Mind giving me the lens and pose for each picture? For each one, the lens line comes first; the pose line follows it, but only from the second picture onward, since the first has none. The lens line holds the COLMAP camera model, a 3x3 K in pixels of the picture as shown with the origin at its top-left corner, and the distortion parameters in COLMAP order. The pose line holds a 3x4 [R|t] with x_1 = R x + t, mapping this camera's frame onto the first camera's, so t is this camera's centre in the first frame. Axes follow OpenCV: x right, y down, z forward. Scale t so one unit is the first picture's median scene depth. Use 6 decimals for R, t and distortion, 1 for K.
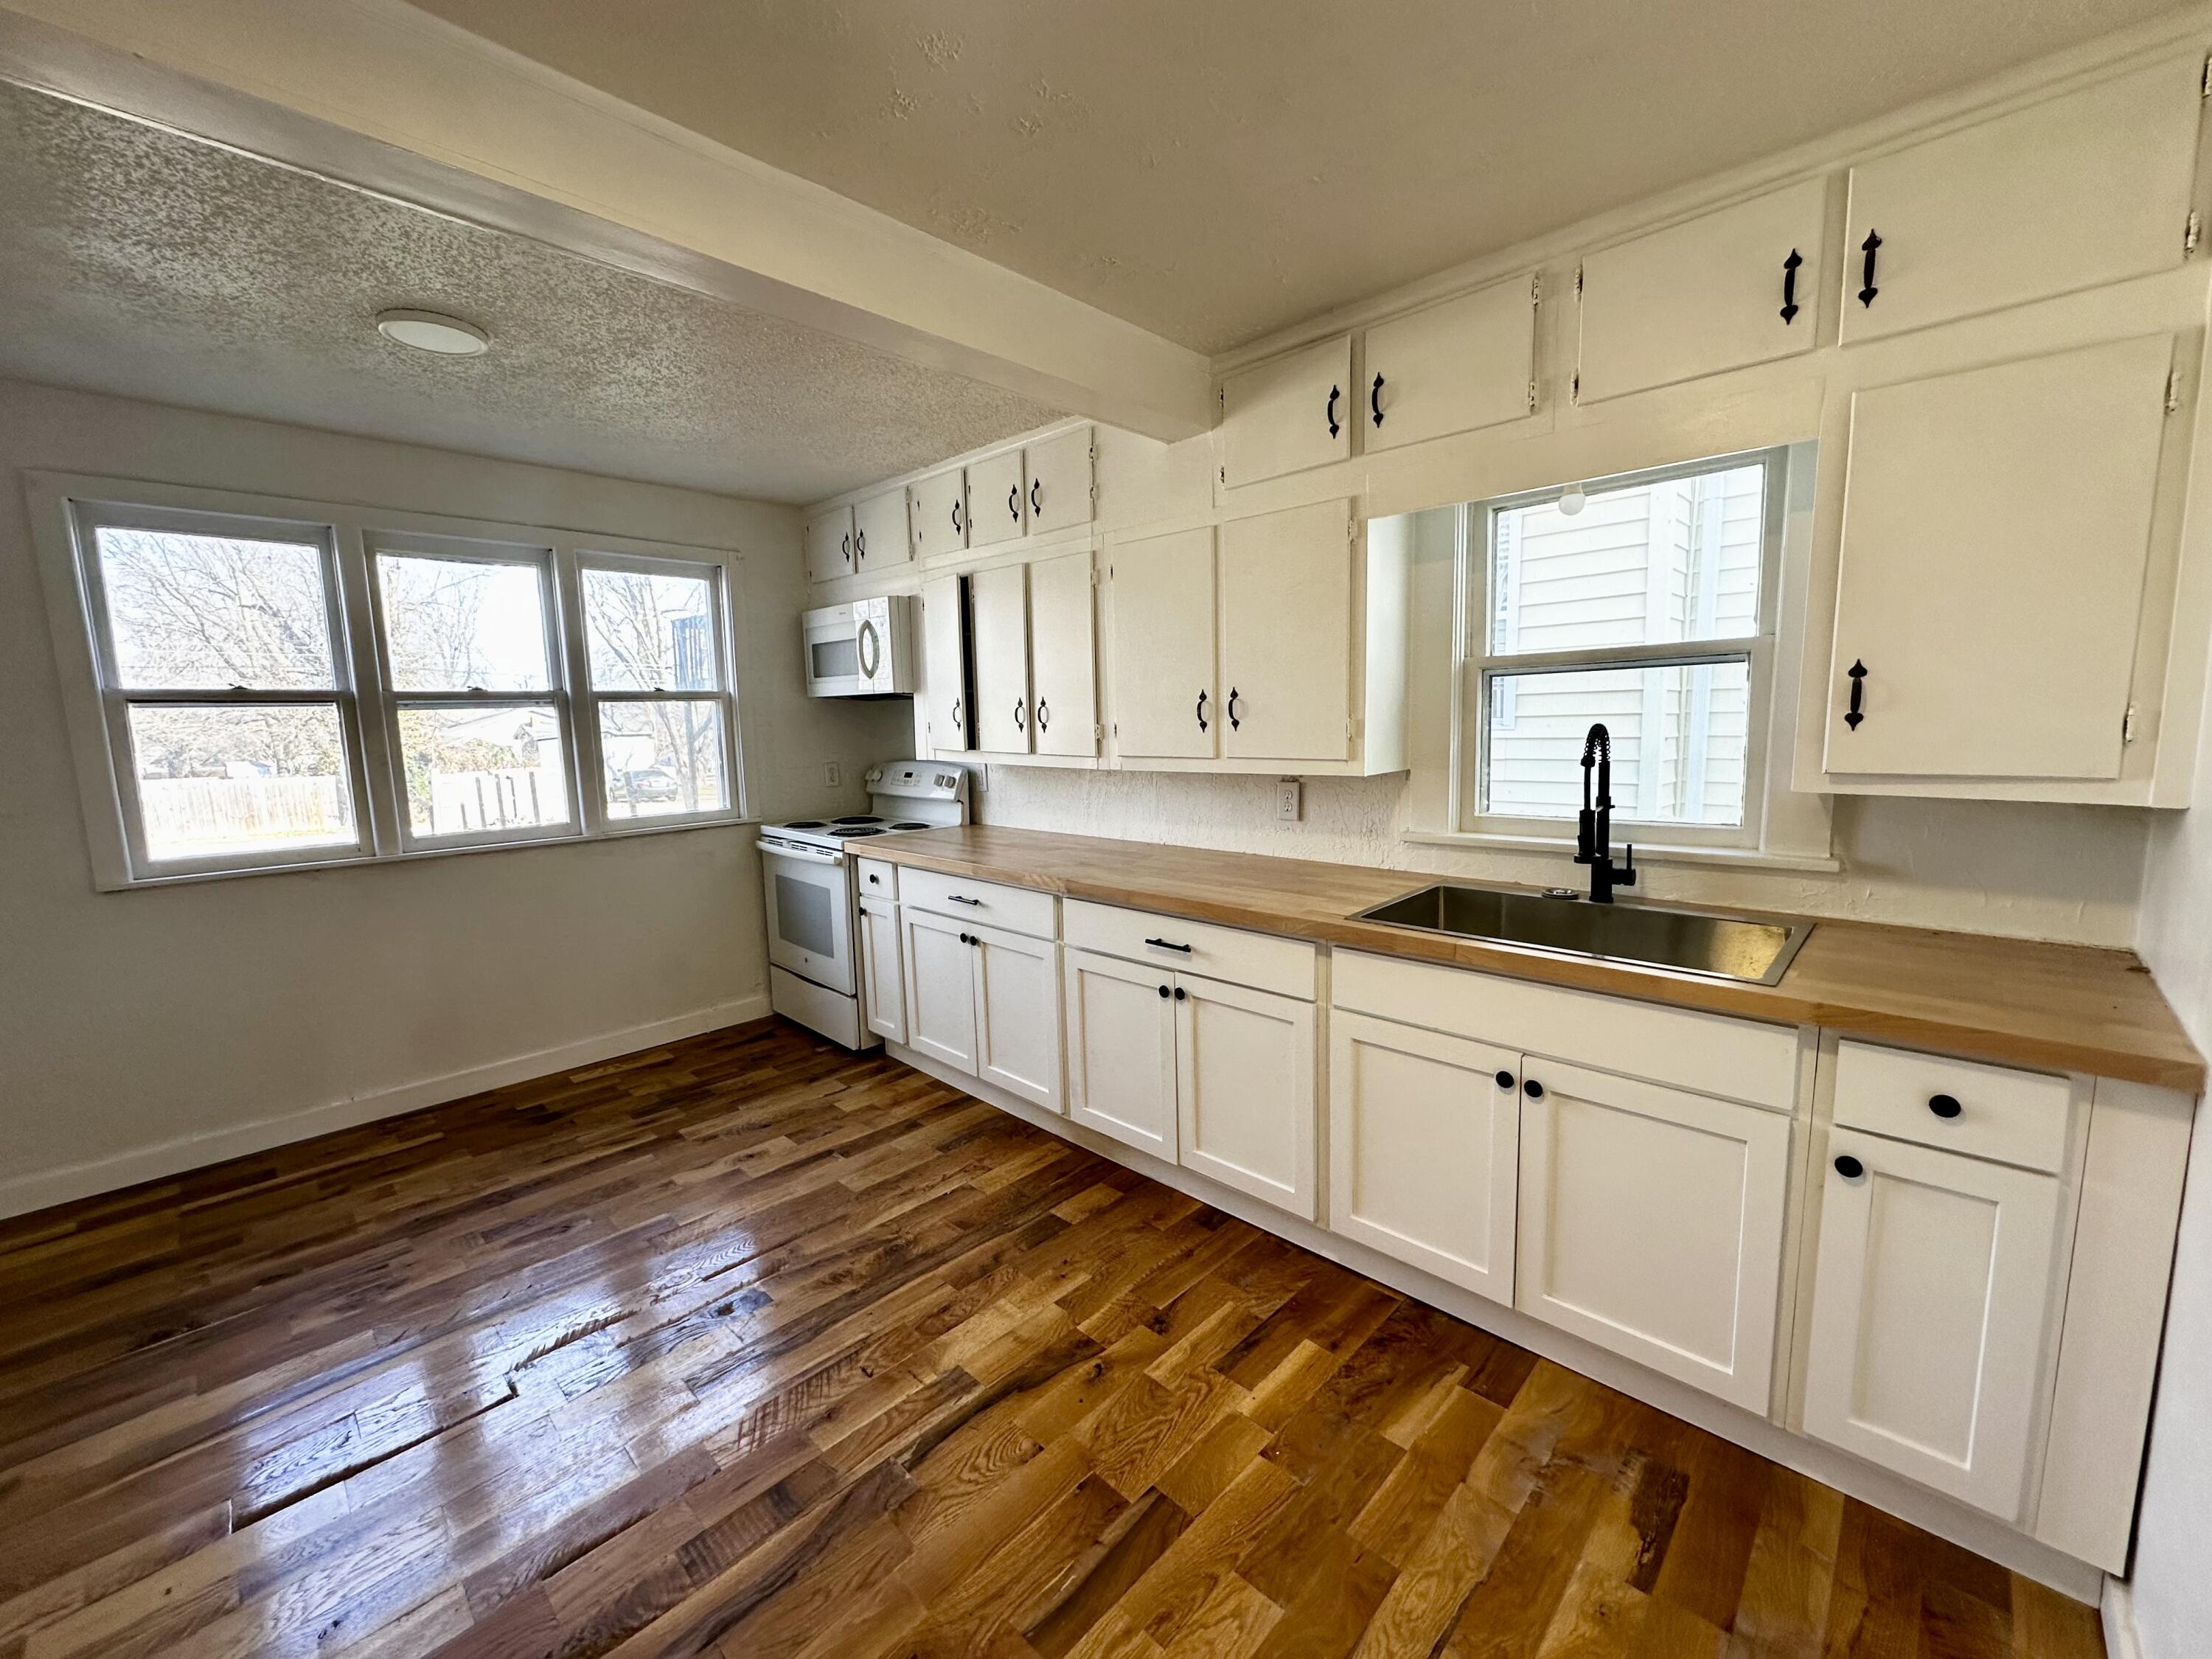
lens RADIAL K [[884.5, 0, 1104.0], [0, 884.5, 828.8], [0, 0, 1]] dist [-0.005365, 0.001448]
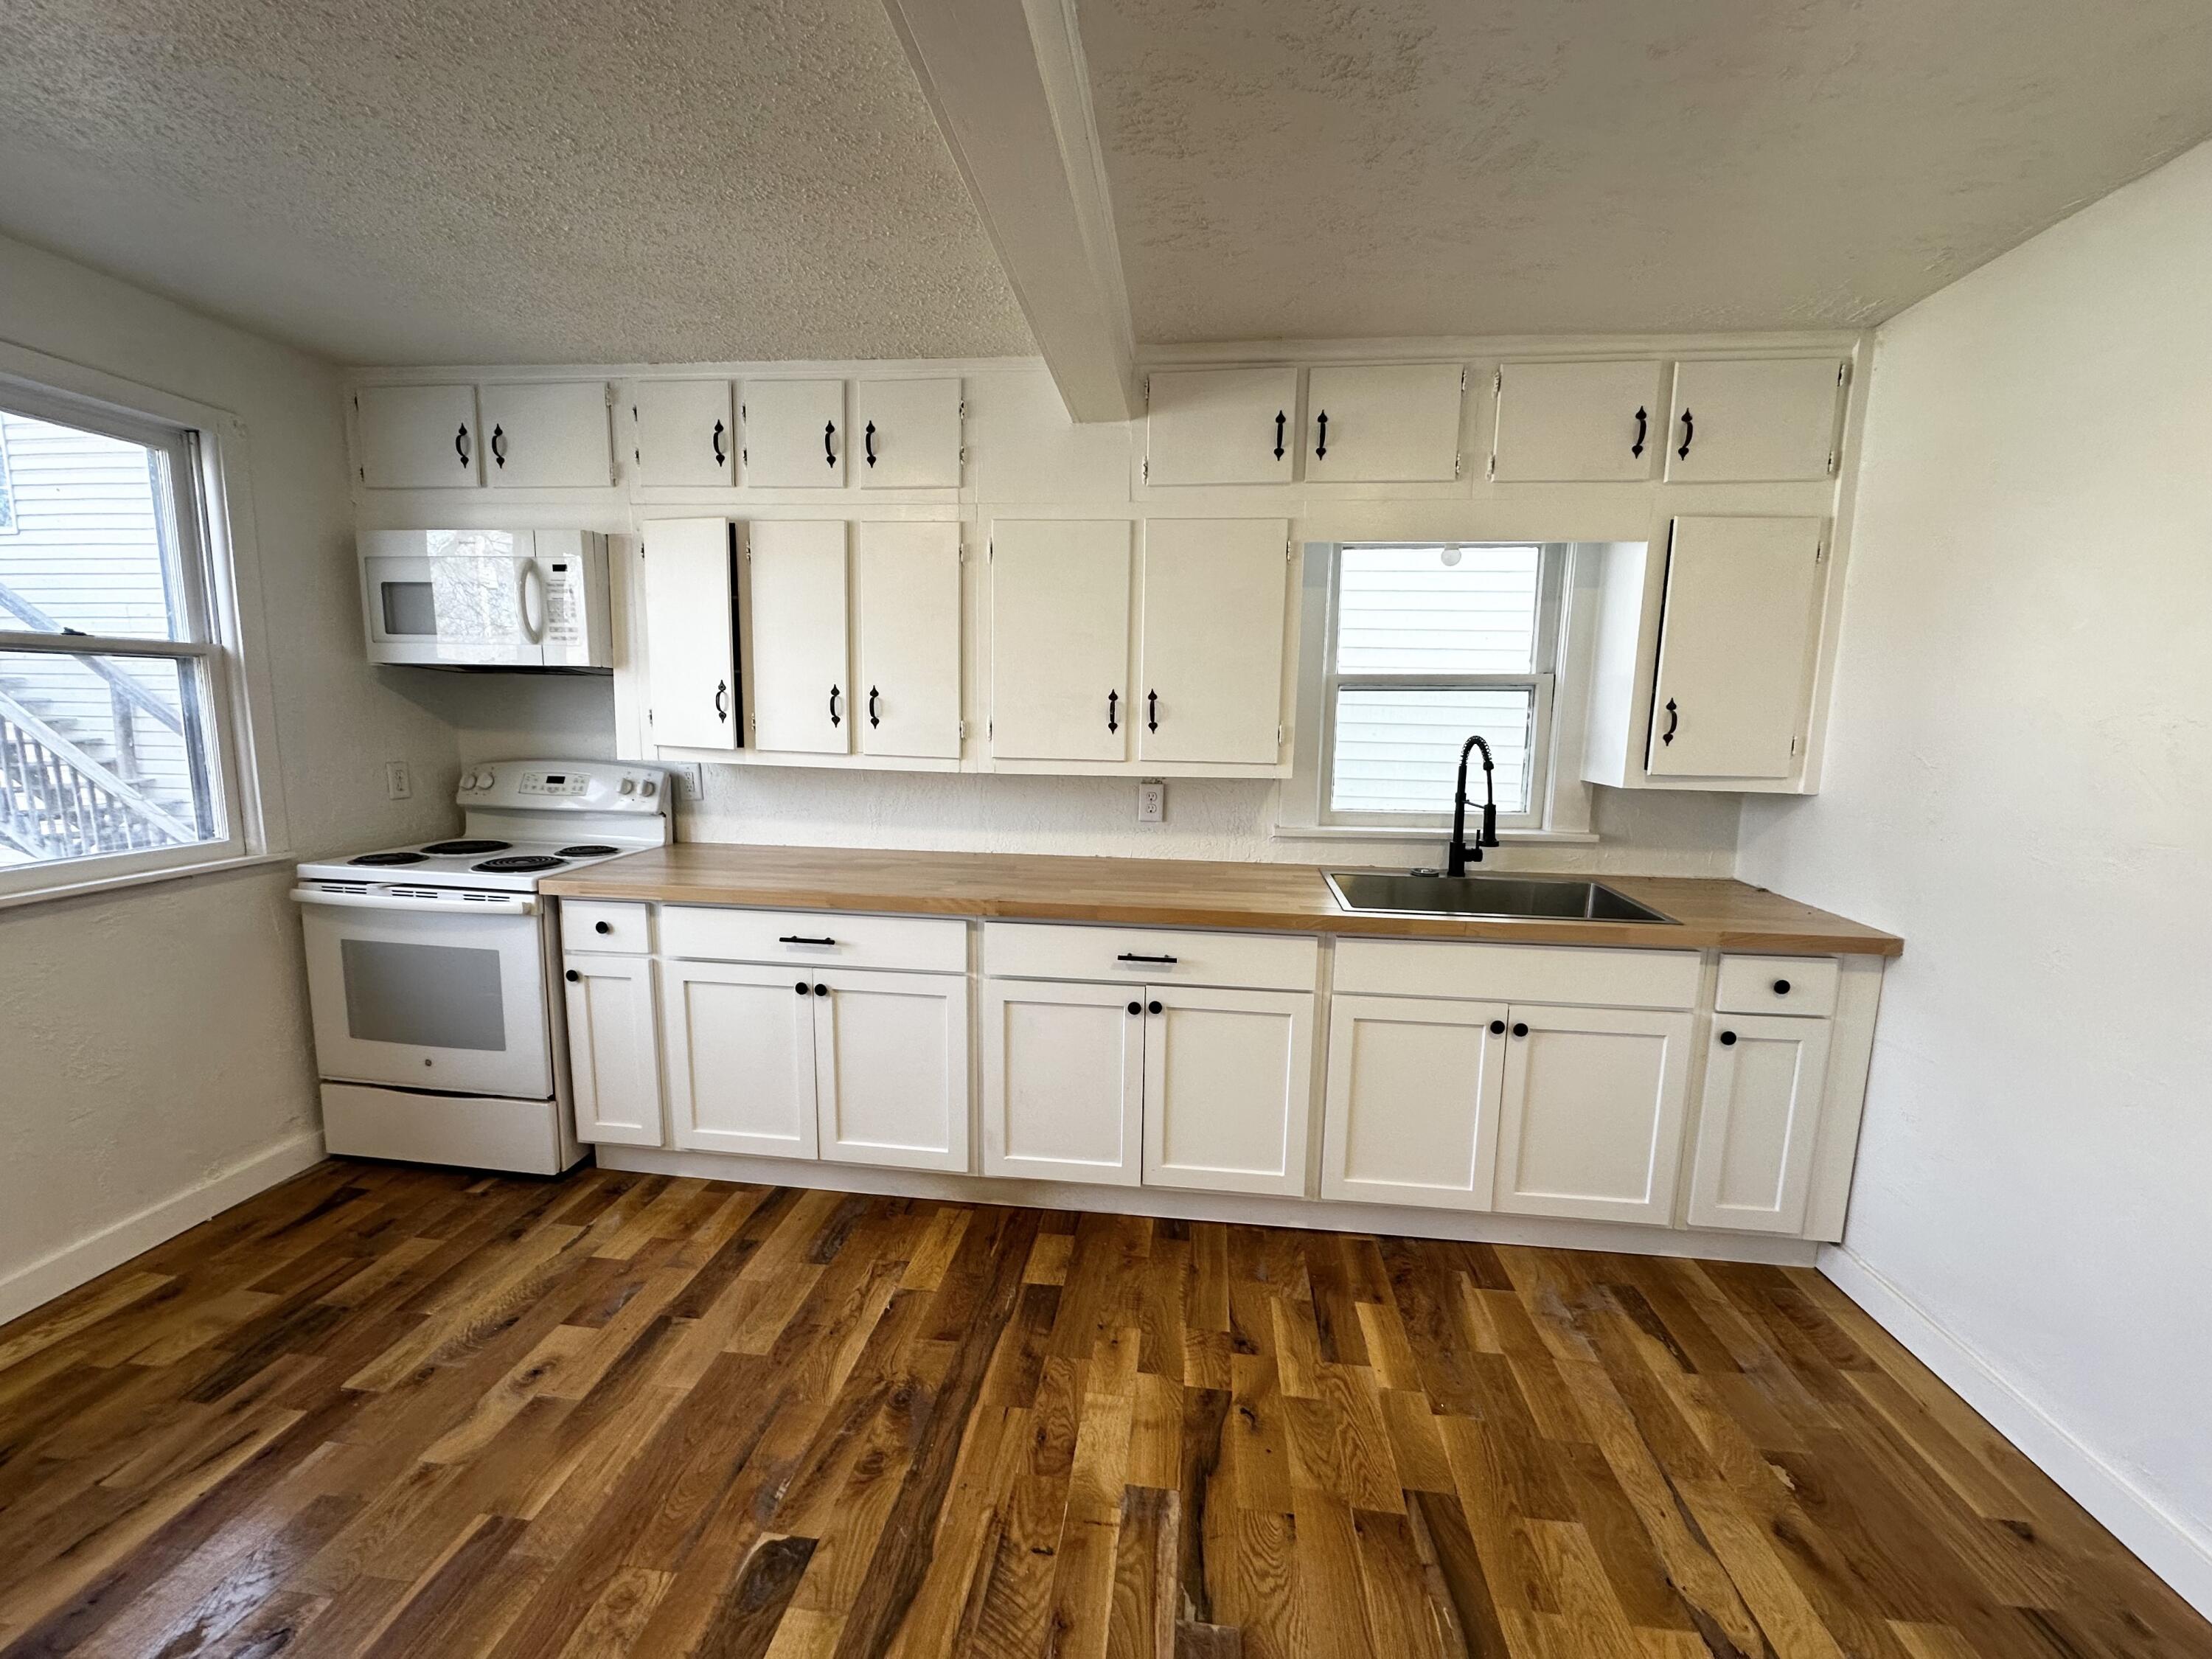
lens RADIAL K [[884.5, 0, 1103.7], [0, 884.5, 828.5], [0, 0, 1]] dist [-0.005365, 0.001448]
pose [[0.790456, -0.047755, 0.610654, -0.519905], [0.042609, 0.998828, 0.022956, -0.031046], [-0.611035, 0.007874, 0.791565, 0.265084]]
